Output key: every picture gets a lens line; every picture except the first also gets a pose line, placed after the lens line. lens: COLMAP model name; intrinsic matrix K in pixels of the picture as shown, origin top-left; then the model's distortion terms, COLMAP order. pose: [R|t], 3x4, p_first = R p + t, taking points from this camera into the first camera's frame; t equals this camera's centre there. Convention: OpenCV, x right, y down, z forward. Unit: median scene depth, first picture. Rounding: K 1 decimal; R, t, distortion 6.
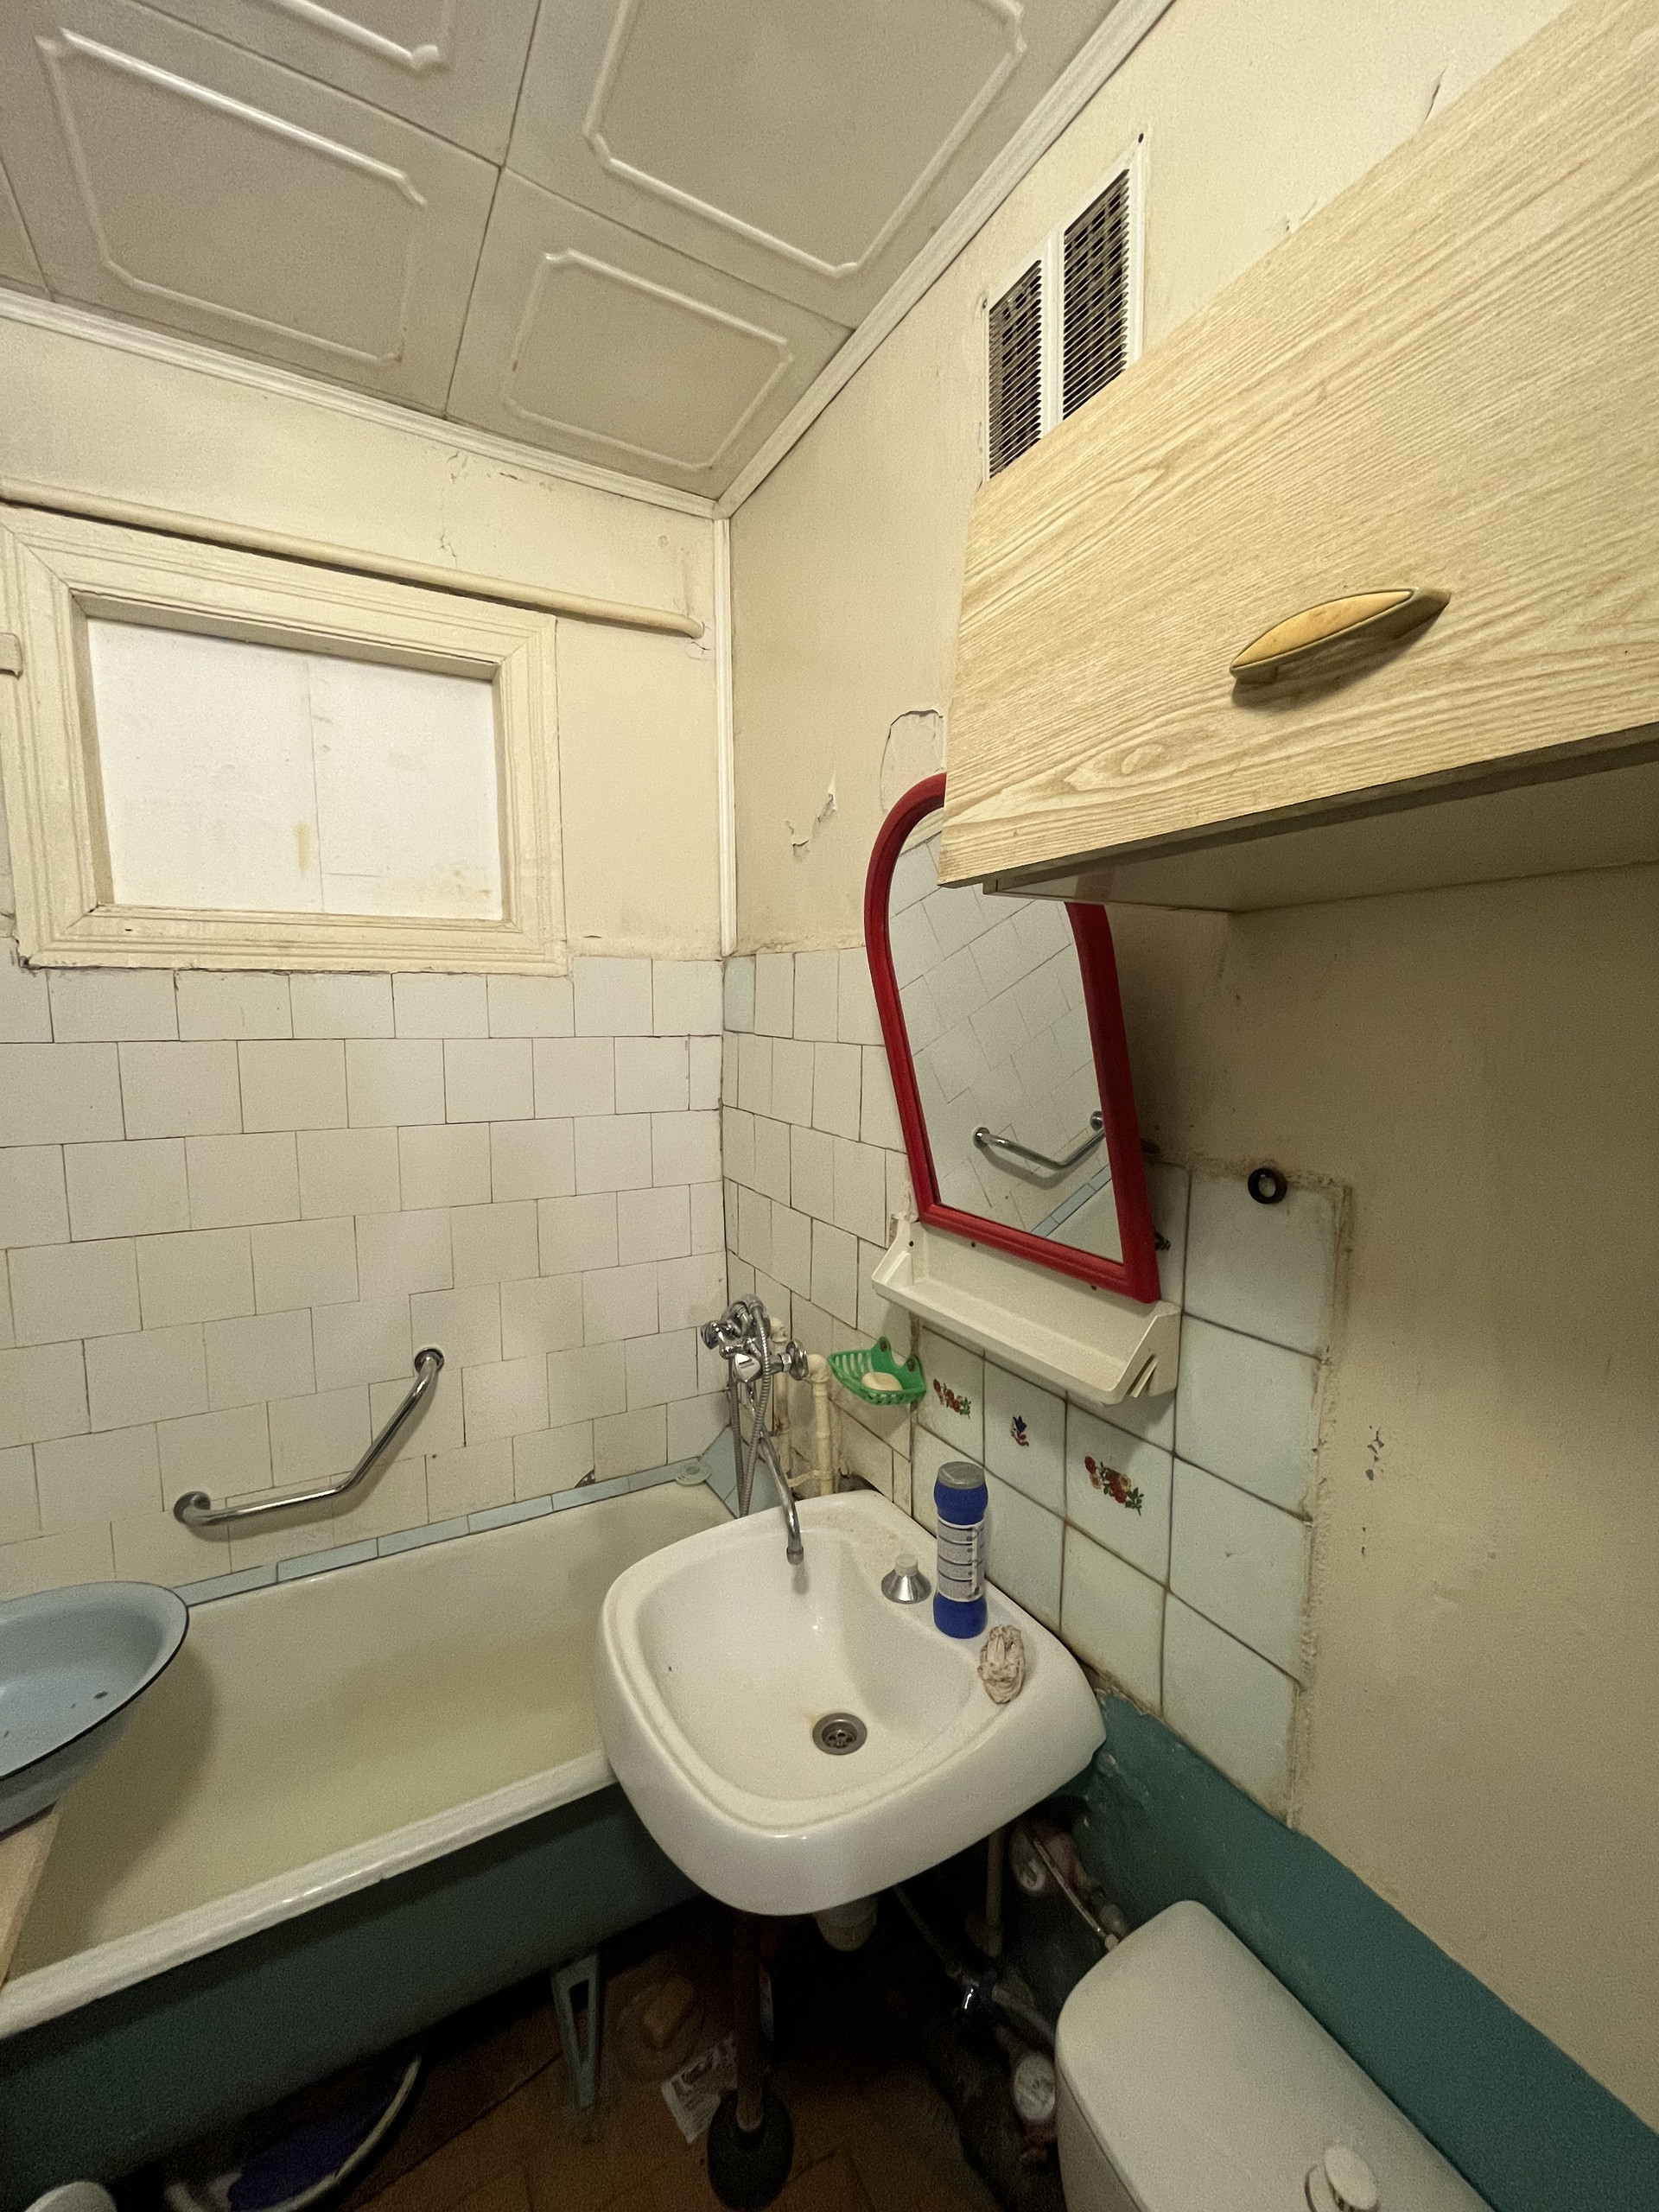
lens RADIAL K [[888.6, 0, 826.9], [0, 888.6, 1103.7], [0, 0, 1]] dist [-0.001218, -0.001339]
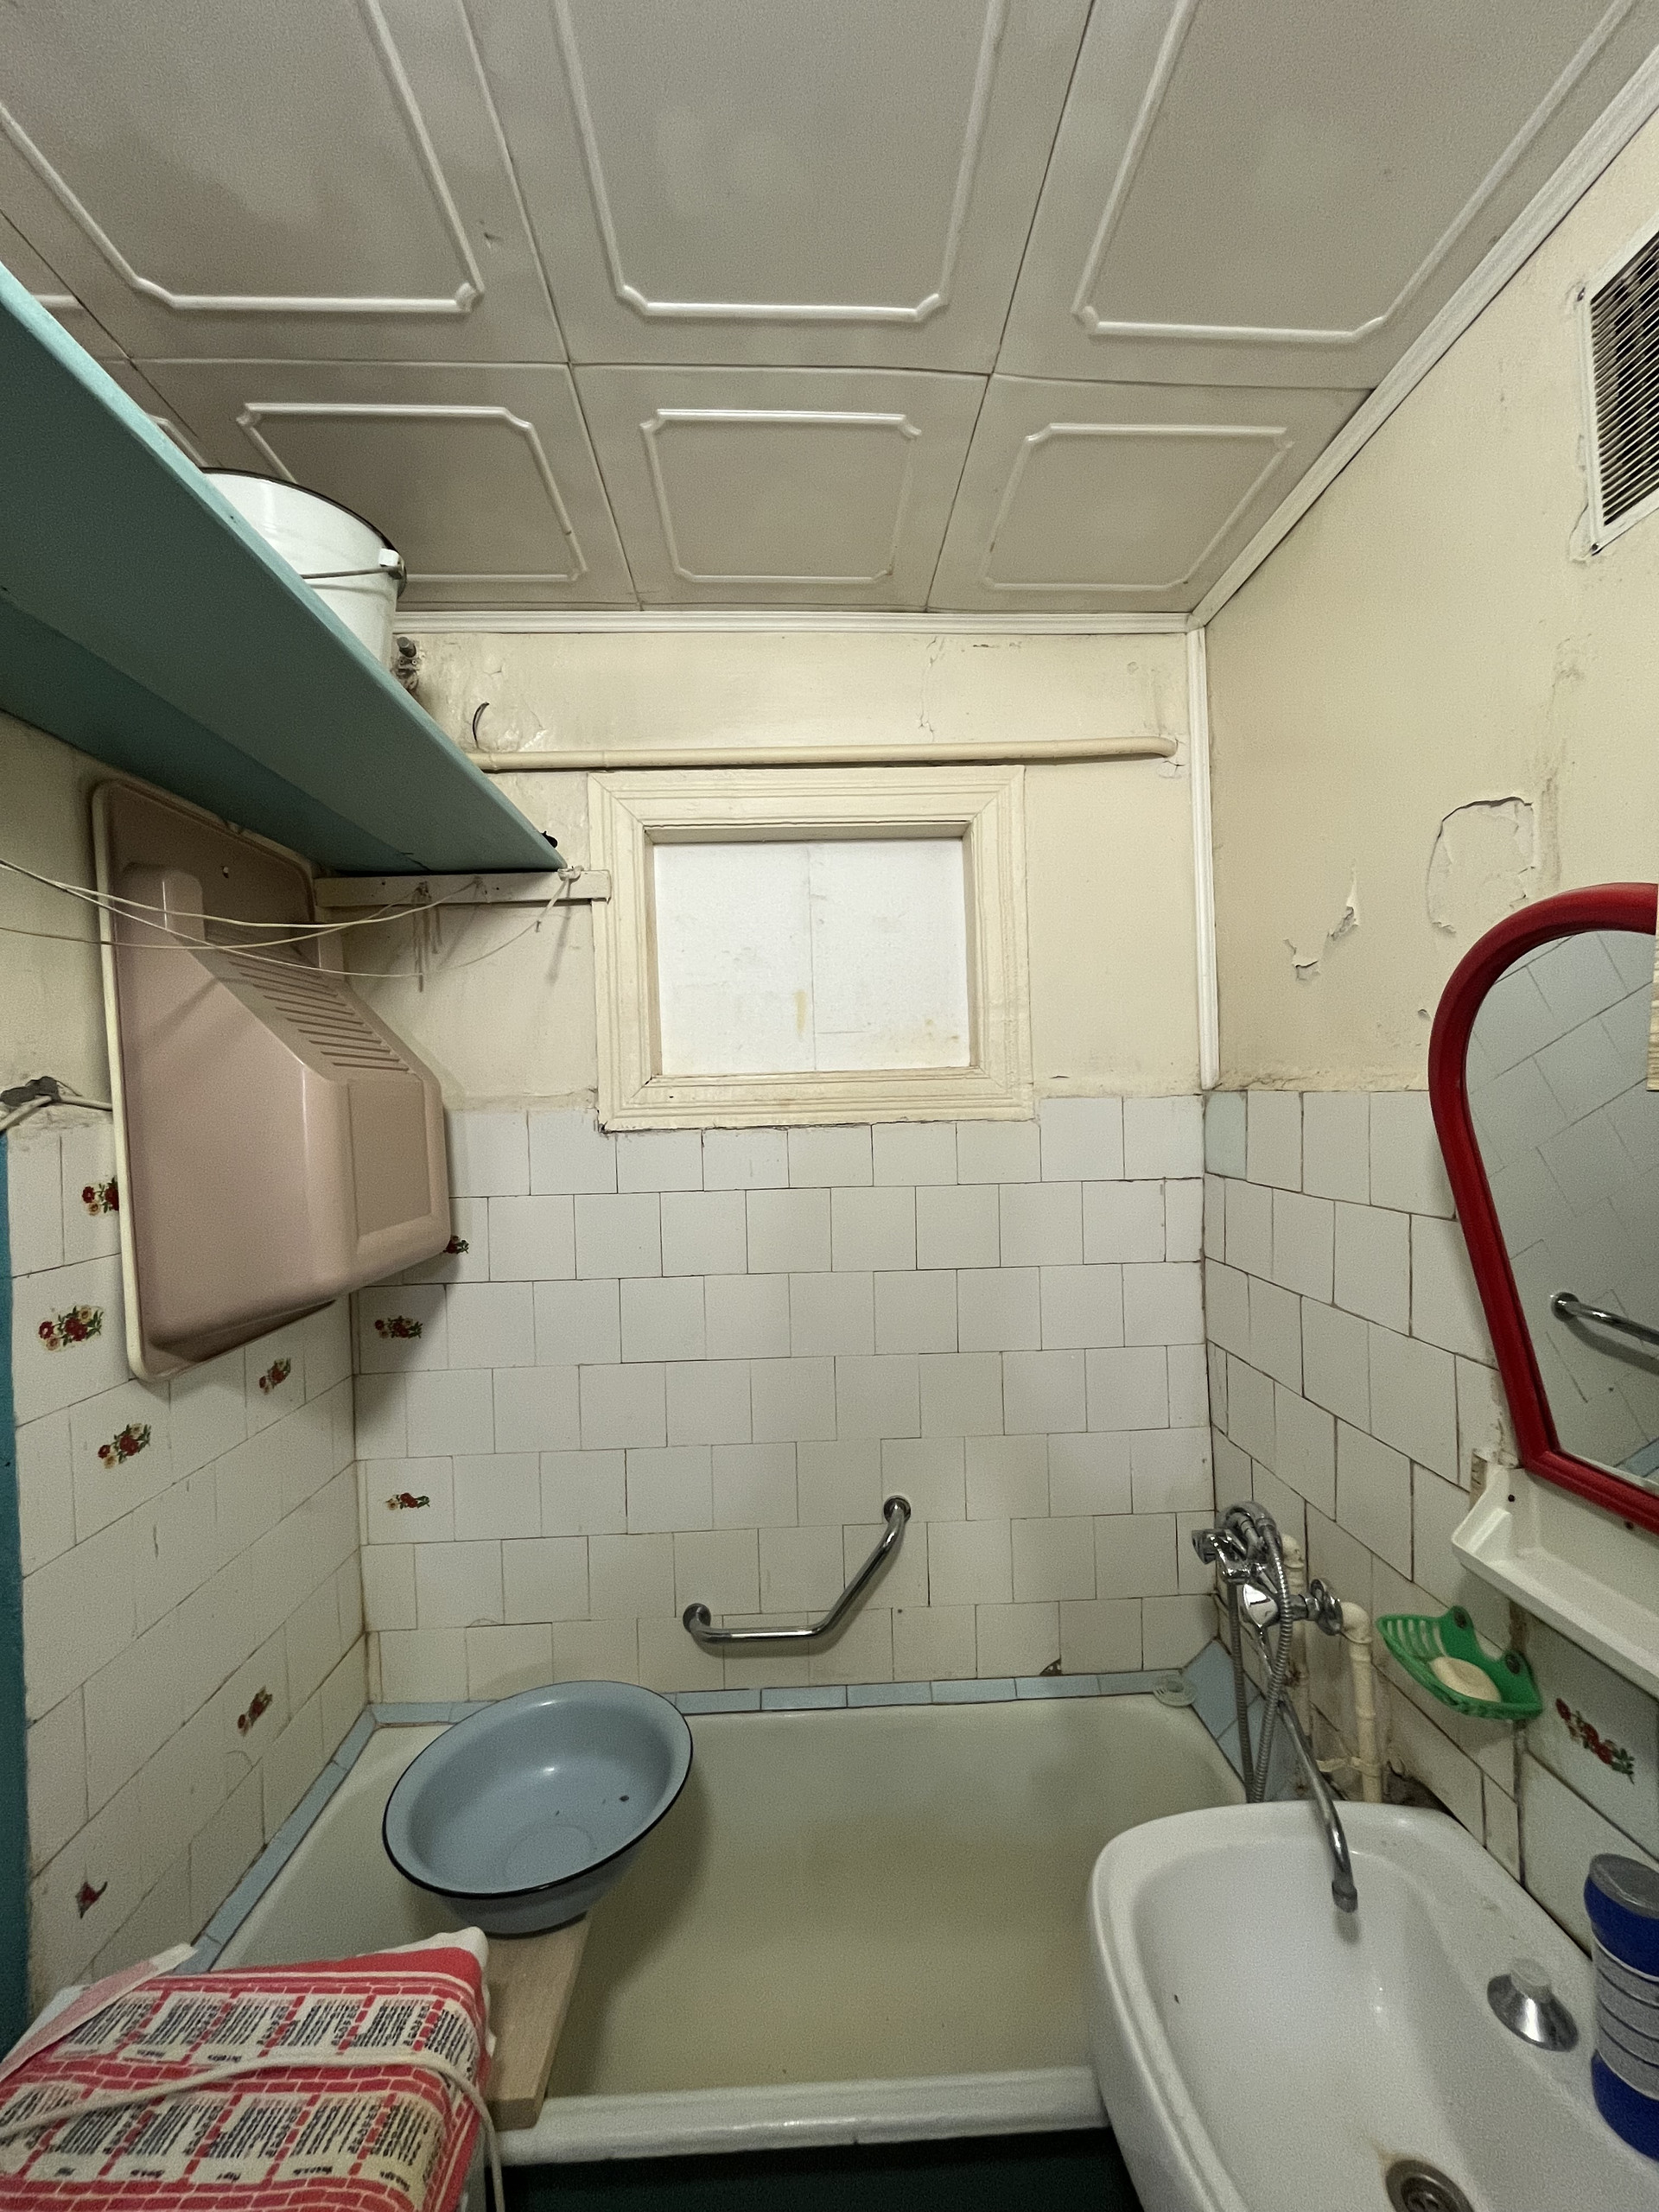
lens RADIAL K [[888.6, 0, 837.9], [0, 888.6, 1115.3], [0, 0, 1]] dist [-0.001218, -0.001339]
pose [[0.891461, -0.020170, -0.452648, -0.053835], [-0.023287, 0.995649, -0.090228, -0.067799], [0.452499, 0.090975, 0.887112, 0.052976]]
